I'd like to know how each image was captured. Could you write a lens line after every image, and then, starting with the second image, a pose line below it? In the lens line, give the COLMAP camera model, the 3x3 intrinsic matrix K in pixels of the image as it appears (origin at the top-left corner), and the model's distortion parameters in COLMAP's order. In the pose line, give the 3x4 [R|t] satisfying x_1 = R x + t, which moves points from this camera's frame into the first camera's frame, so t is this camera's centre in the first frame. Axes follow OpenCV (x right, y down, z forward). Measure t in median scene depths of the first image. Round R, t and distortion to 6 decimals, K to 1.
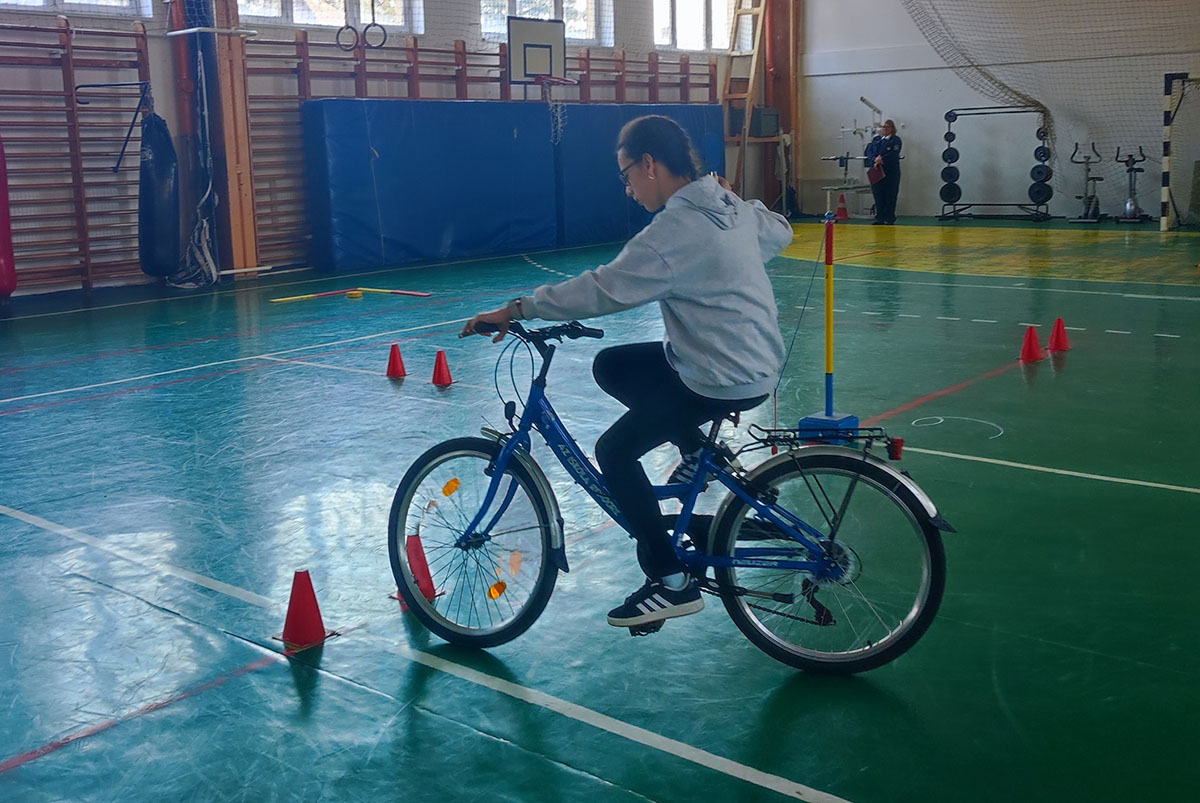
lens RADIAL K [[1188.5, 0, 600.0], [0, 1188.5, 401.5], [0, 0, 1]] dist [-0.005435, -0.042877]
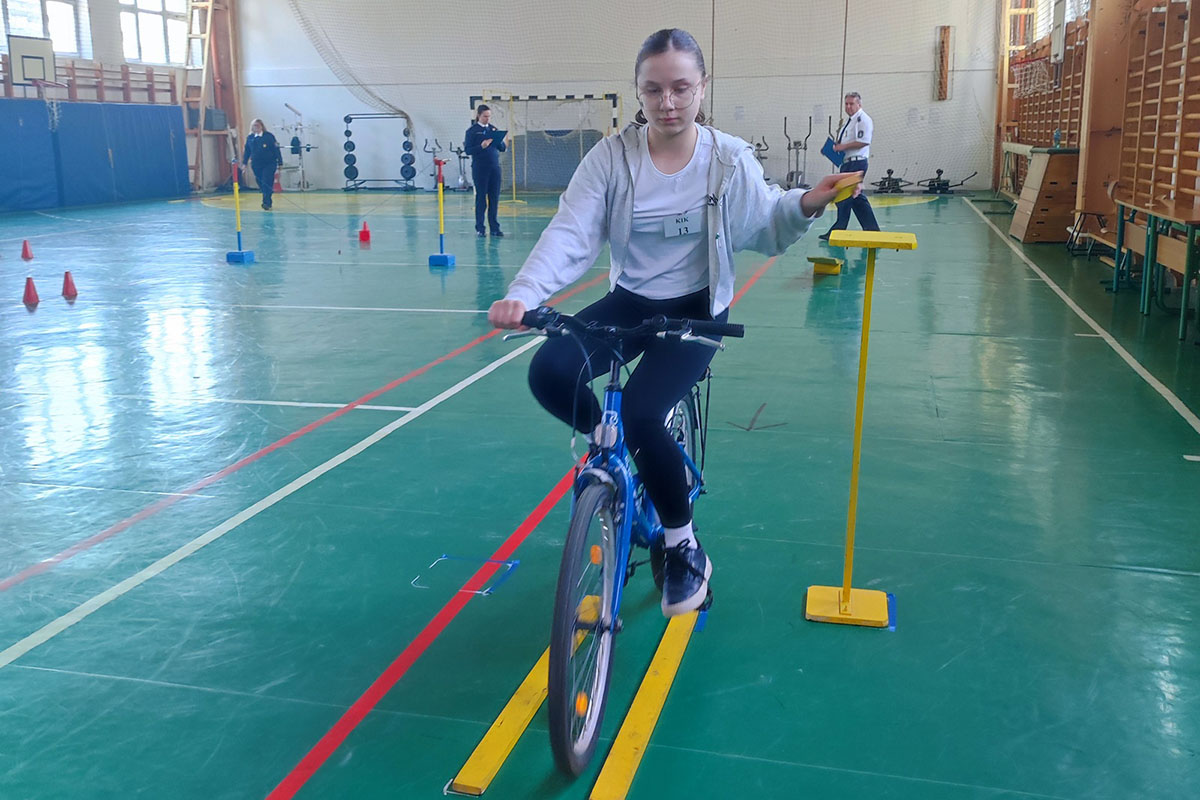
lens RADIAL K [[1188.5, 0, 600.0], [0, 1188.5, 400.0], [0, 0, 1]] dist [-0.005435, -0.042877]
pose [[0.909732, -0.063748, 0.410274, -0.039923], [0.064161, 0.997858, 0.012778, 0.101619], [-0.410209, 0.014699, 0.911873, -0.437218]]
